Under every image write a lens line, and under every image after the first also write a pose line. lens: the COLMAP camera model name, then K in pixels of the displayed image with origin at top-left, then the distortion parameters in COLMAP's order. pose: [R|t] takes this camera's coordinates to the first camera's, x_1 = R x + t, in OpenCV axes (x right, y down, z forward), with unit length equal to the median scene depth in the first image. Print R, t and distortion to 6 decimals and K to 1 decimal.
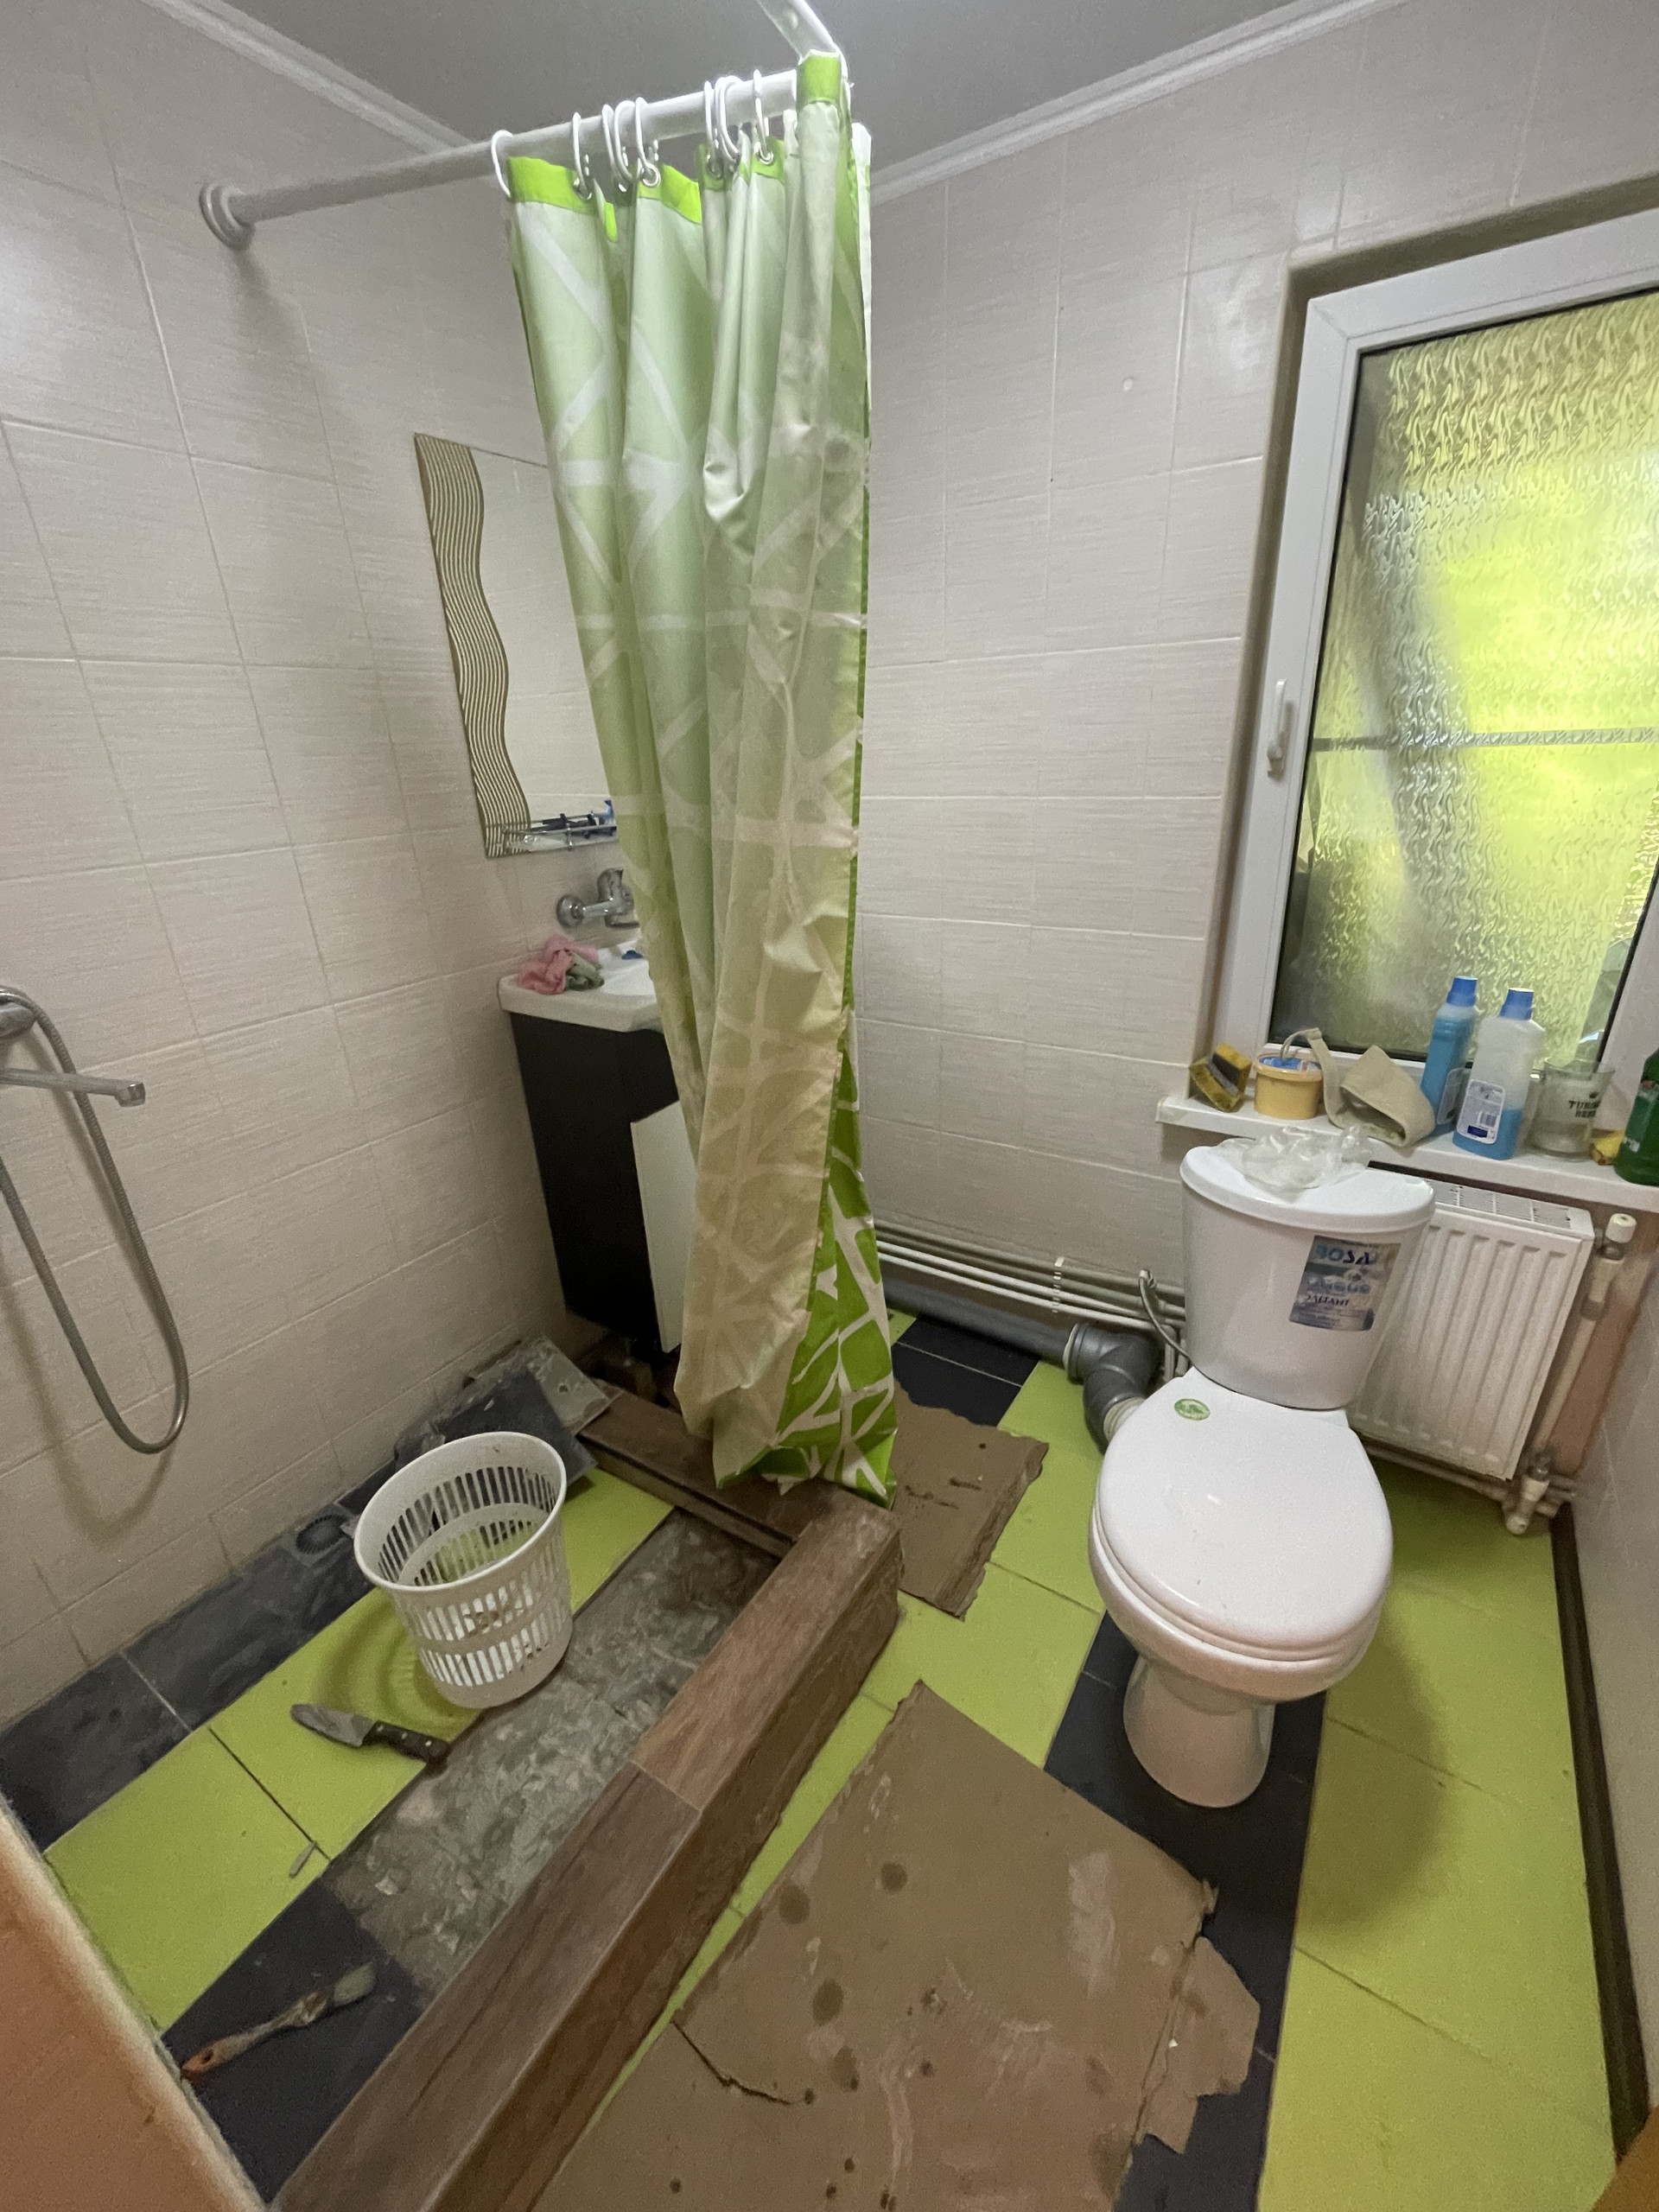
lens RADIAL K [[896.2, 0, 829.9], [0, 896.2, 1107.7], [0, 0, 1]] dist [-0.000019, -0.000126]
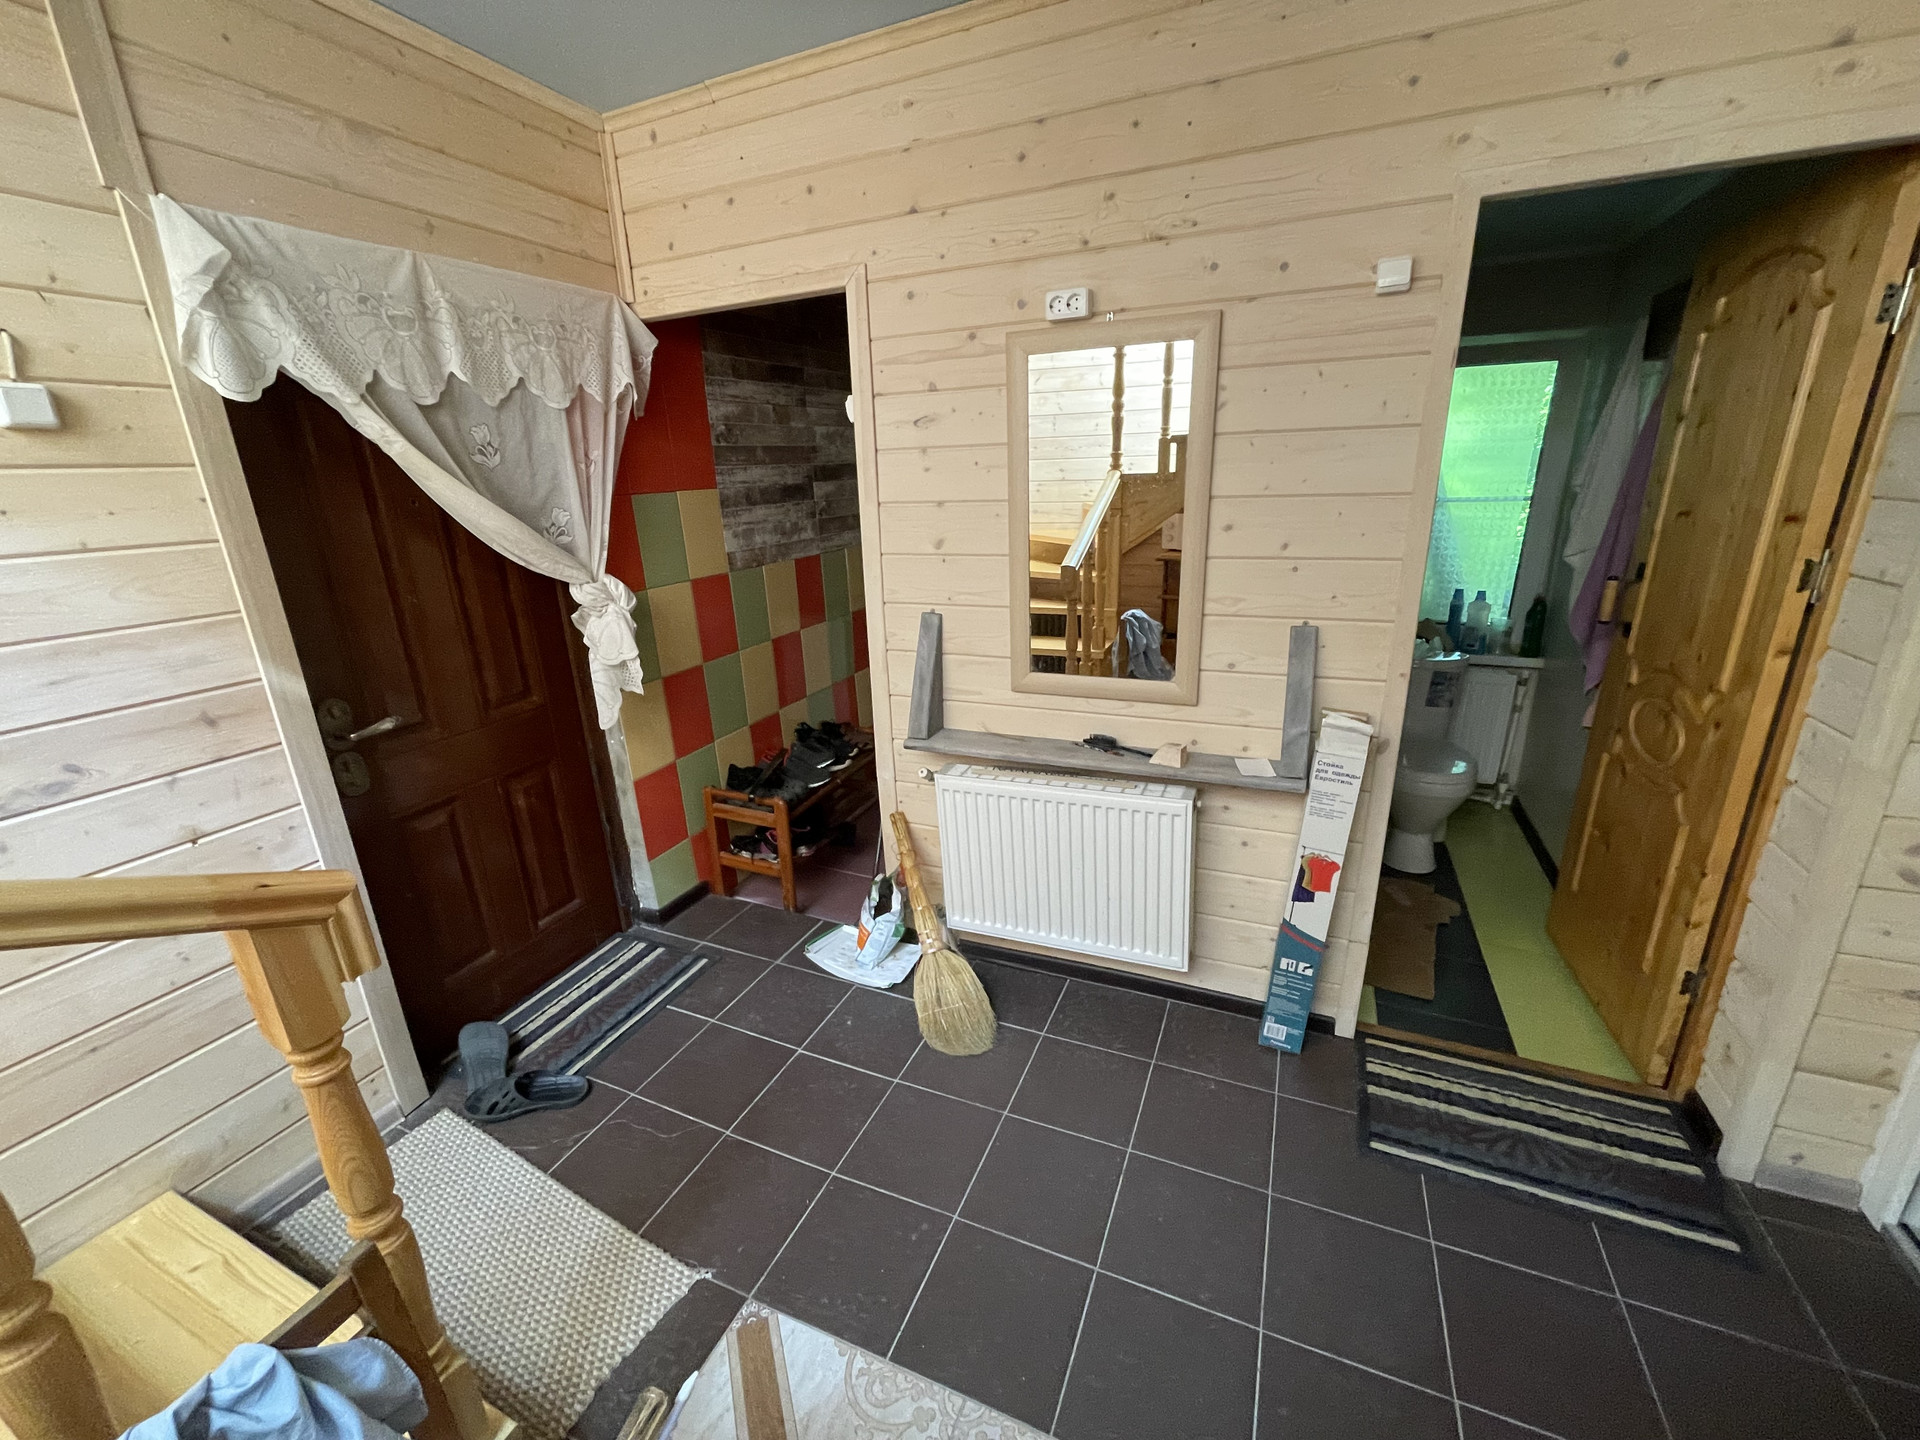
lens RADIAL K [[777.9, 0, 962.5], [0, 777.9, 719.3], [0, 0, 1]] dist [-0.000019, -0.000126]
pose [[0.988392, -0.044765, 0.145178, -1.174683], [0.058009, 0.994402, -0.088315, 0.383734], [-0.140411, 0.095712, 0.985456, -1.092433]]
